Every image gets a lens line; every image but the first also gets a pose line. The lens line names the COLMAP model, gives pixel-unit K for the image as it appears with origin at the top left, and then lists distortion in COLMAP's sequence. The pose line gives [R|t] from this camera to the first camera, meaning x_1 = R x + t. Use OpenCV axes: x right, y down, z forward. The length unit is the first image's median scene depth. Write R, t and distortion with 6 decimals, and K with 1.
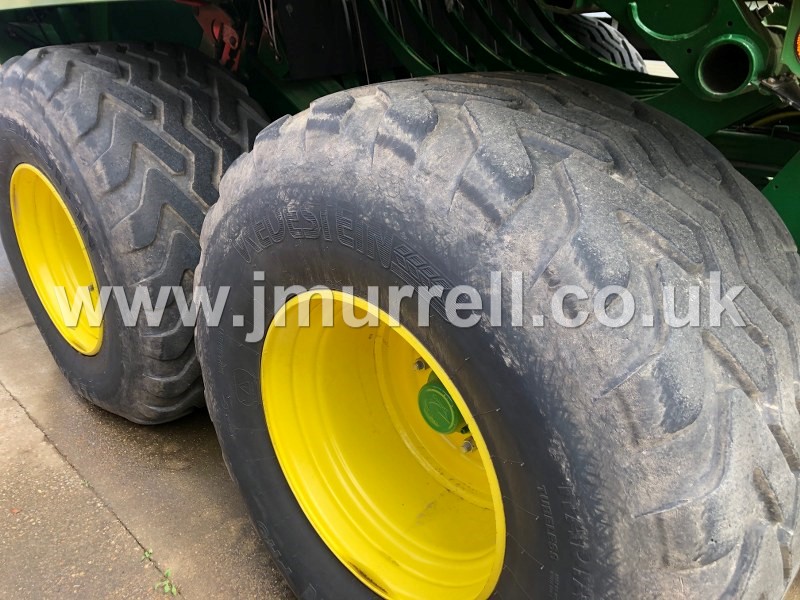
lens RADIAL K [[637.7, 0, 398.4], [0, 637.7, 298.6], [0, 0, 1]] dist [0.038904, -0.030843]
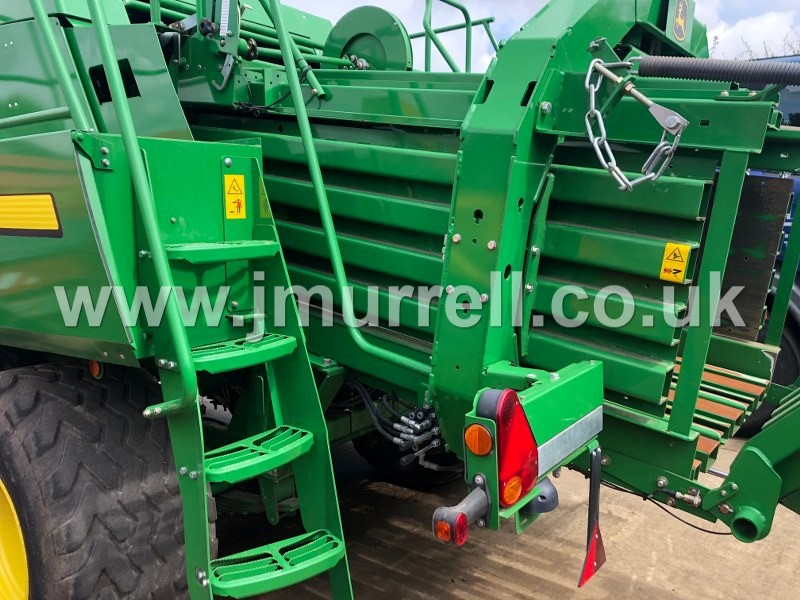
lens RADIAL K [[637.7, 0, 396.1], [0, 637.7, 298.0], [0, 0, 1]] dist [0.038904, -0.030843]
pose [[0.994209, -0.017981, 0.105952, 0.777650], [0.051083, 0.946471, -0.318721, 0.166480], [-0.094550, 0.322288, 0.941908, -0.996642]]
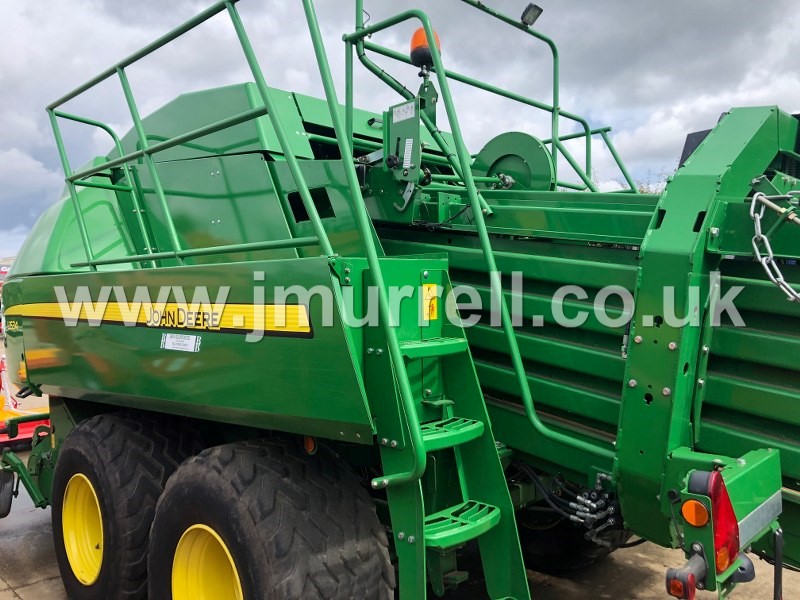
lens RADIAL K [[637.7, 0, 399.0], [0, 637.7, 299.2], [0, 0, 1]] dist [0.038904, -0.030843]
pose [[0.999835, -0.011251, -0.014291, 0.533198], [0.003876, 0.899485, -0.436934, 0.217232], [0.017771, 0.436806, 0.899380, -1.220774]]
